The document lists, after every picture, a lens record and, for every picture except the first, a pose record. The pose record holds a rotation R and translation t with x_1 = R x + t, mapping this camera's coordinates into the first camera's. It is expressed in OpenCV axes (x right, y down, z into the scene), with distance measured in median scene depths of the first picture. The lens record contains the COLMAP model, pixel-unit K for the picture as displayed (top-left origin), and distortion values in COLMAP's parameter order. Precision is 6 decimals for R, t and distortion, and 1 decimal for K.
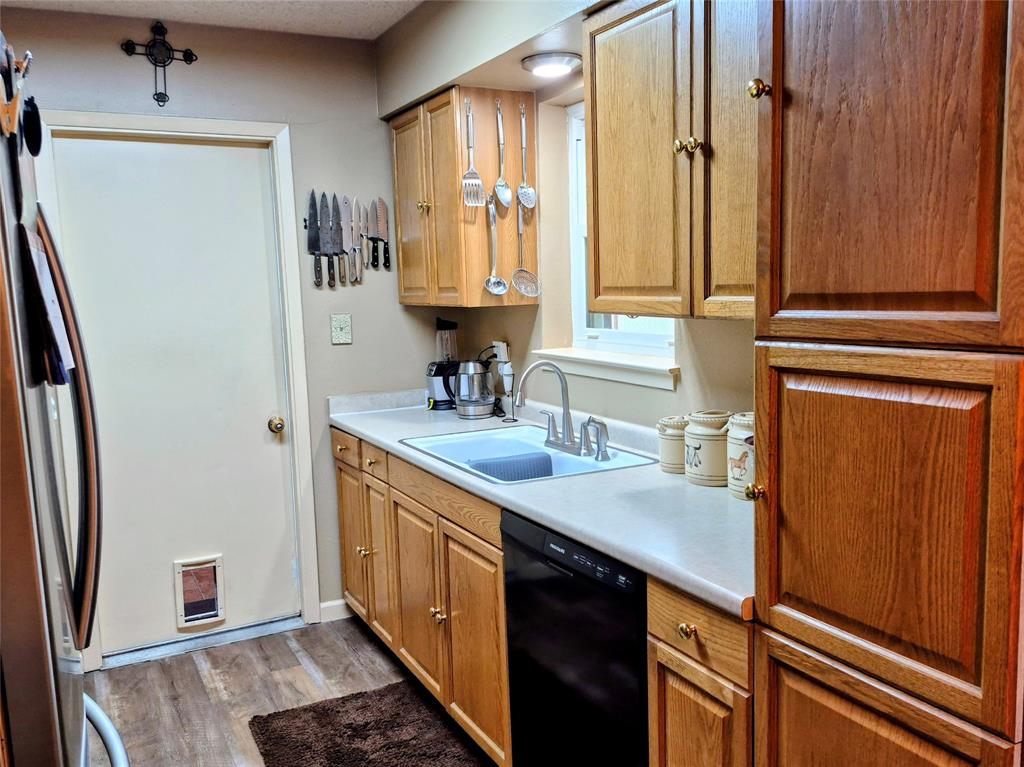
lens RADIAL K [[866.4, 0, 512.0], [0, 866.4, 383.5], [0, 0, 1]] dist [0.102414, -0.163028]
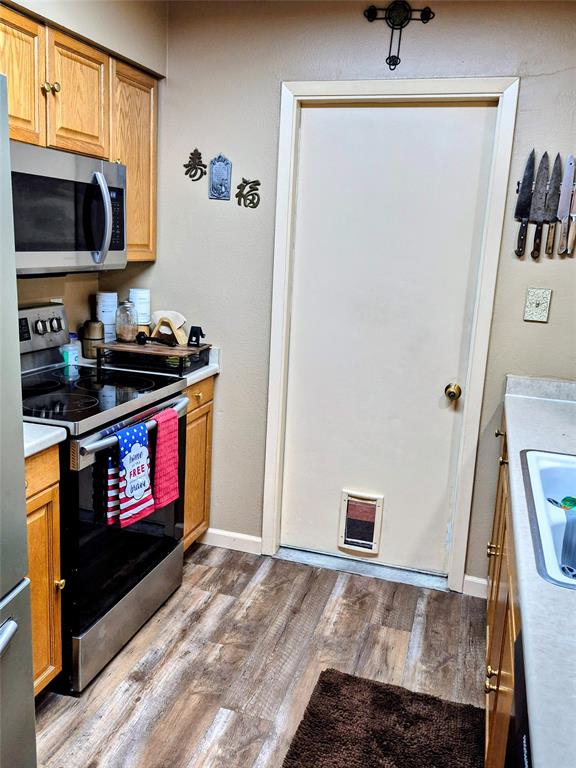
lens RADIAL K [[649.8, 0, 287.6], [0, 649.8, 371.1], [0, 0, 1]] dist [0.102414, -0.163028]
pose [[0.708882, 0.202862, -0.675525, 0.103251], [-0.150604, 0.979193, 0.136014, -0.051398], [0.689061, 0.005319, 0.724684, 0.332227]]
